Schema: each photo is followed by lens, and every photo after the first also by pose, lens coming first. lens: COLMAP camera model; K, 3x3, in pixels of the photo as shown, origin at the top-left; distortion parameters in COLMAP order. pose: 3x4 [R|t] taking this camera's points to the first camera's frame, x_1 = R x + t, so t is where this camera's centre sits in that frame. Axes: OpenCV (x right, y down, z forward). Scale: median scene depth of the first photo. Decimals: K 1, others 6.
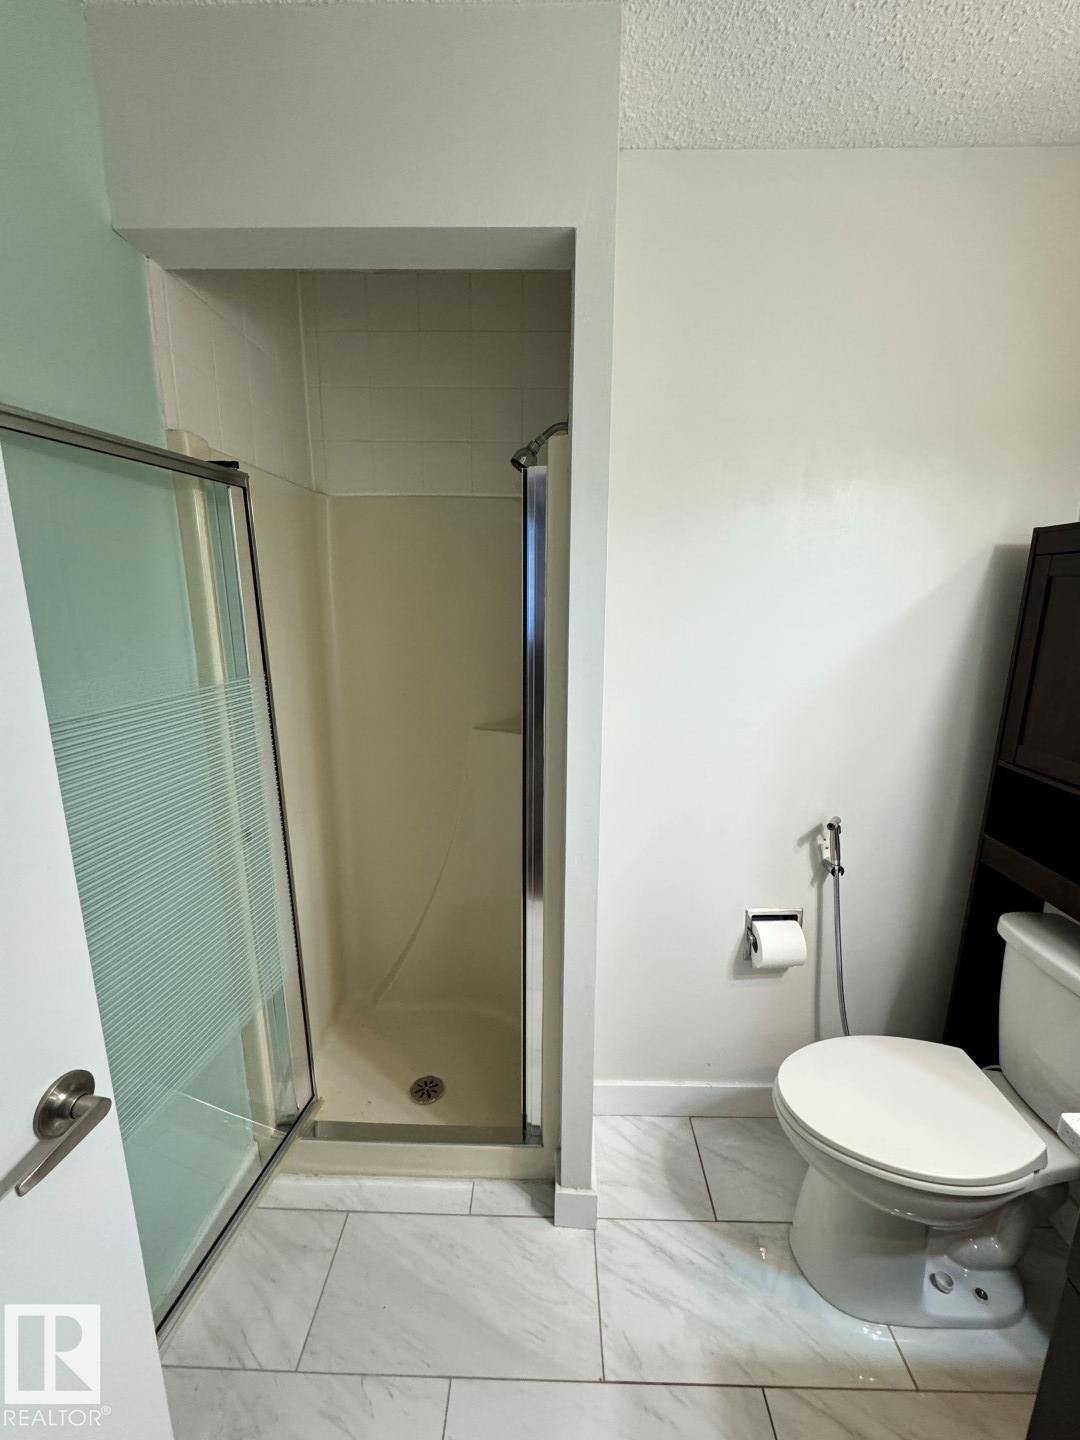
lens RADIAL K [[573.4, 0, 540.2], [0, 573.4, 719.0], [0, 0, 1]] dist [-0.000504, -0.000471]
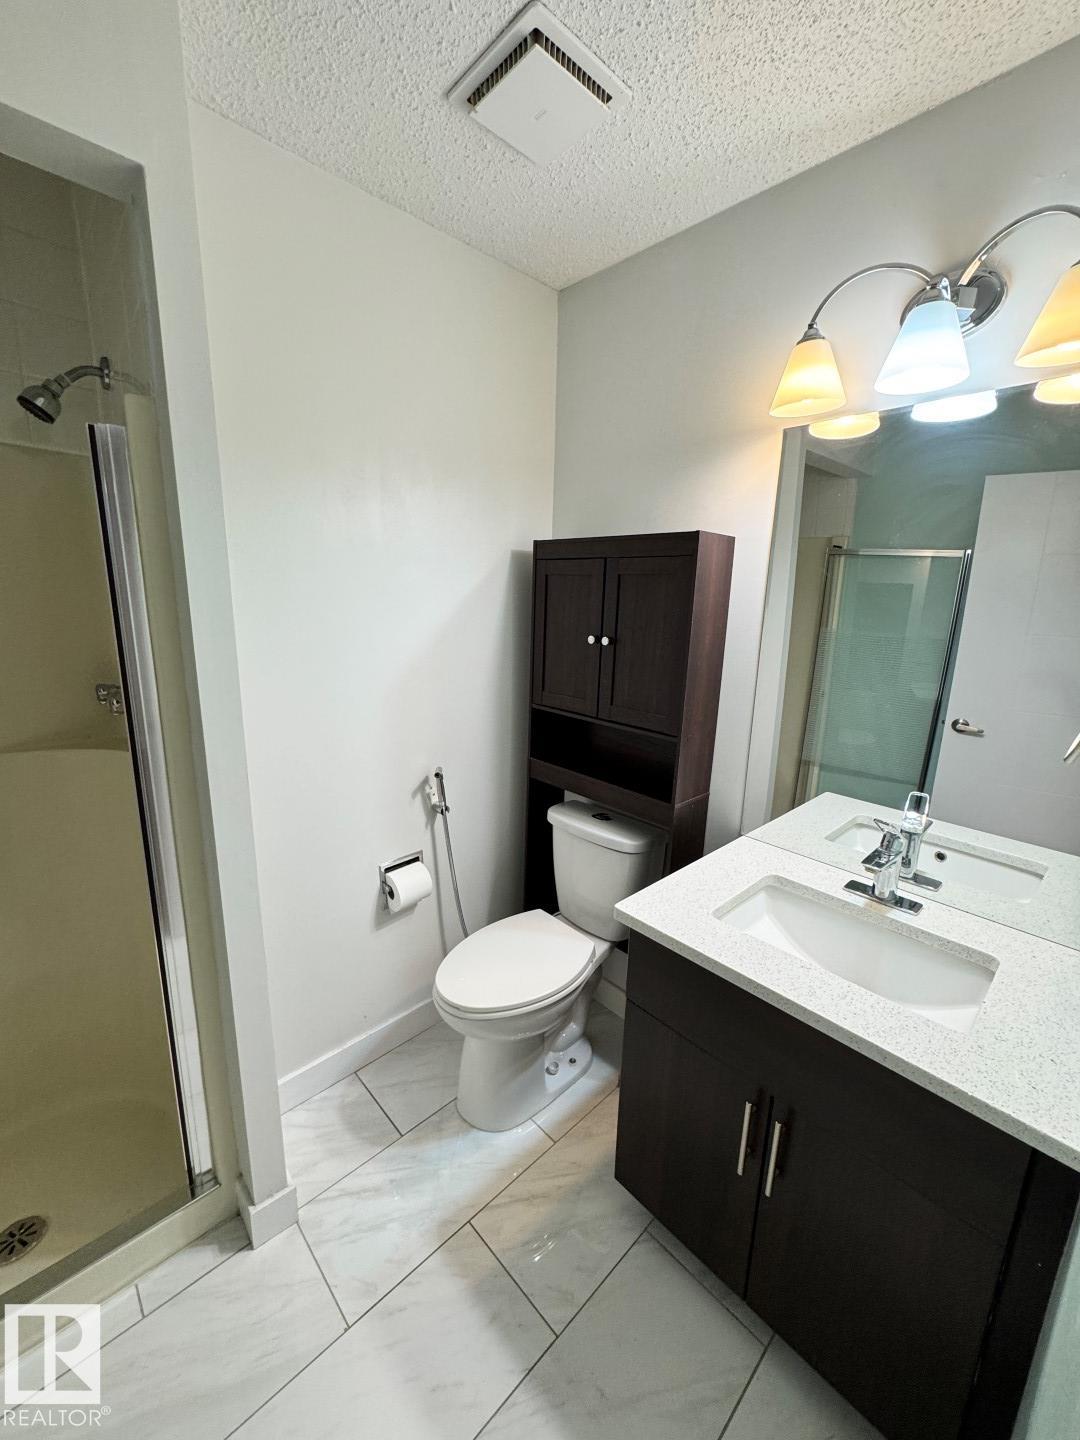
lens RADIAL K [[573.4, 0, 539.3], [0, 573.4, 718.3], [0, 0, 1]] dist [-0.000504, -0.000471]
pose [[0.711083, -0.140771, 0.688872, -0.166072], [0.120366, 0.989661, 0.077990, -0.001243], [-0.692728, 0.027460, 0.720676, -0.032070]]
